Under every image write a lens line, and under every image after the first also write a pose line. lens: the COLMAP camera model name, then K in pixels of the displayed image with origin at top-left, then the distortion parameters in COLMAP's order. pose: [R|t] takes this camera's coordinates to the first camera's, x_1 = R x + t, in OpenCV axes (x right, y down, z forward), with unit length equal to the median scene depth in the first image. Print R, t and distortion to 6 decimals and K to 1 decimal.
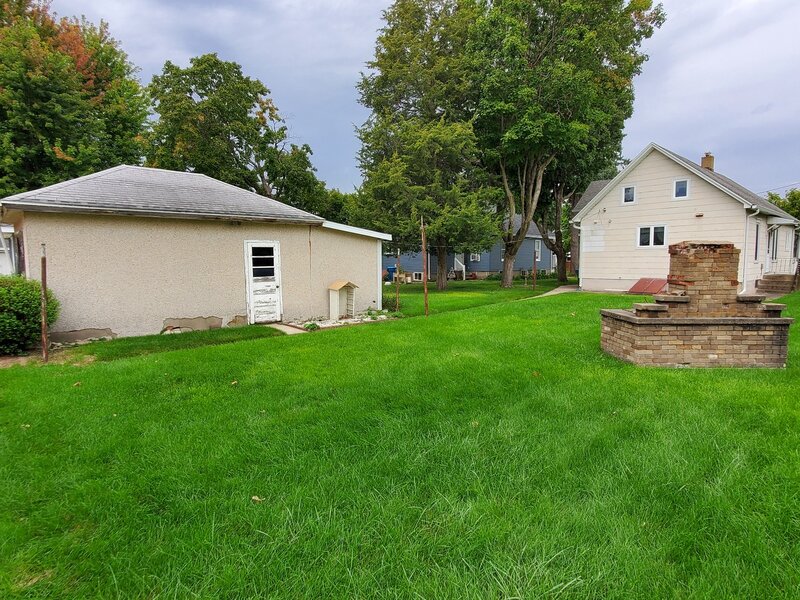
lens RADIAL K [[319.9, 0, 400.0], [0, 319.9, 284.6], [0, 0, 1]] dist [-0.000828, 0.000138]
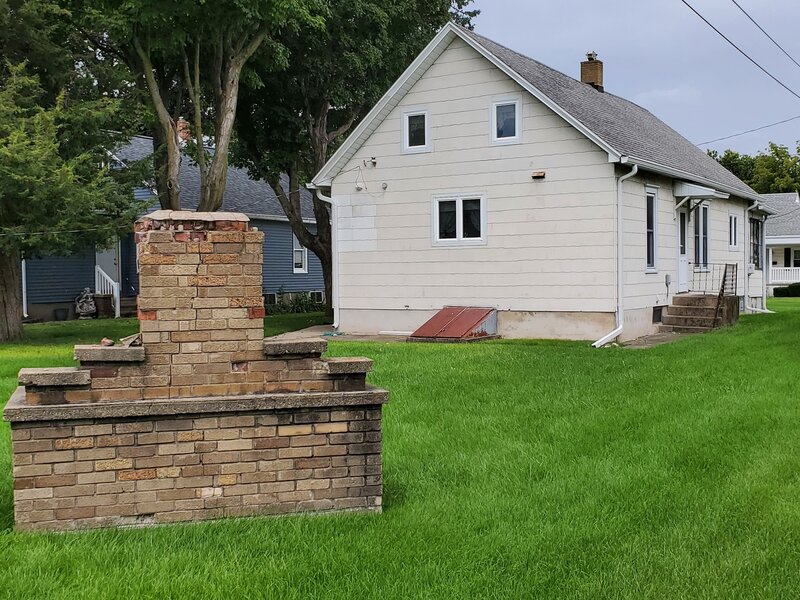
lens RADIAL K [[671.5, 0, 400.0], [0, 671.5, 300.0], [0, 0, 1]] dist [0.064923, -0.007265]
pose [[0.979413, -0.012475, 0.201483, 0.464846], [0.021025, 0.998964, -0.040355, 0.008133], [-0.200771, 0.043760, 0.978660, 0.039553]]
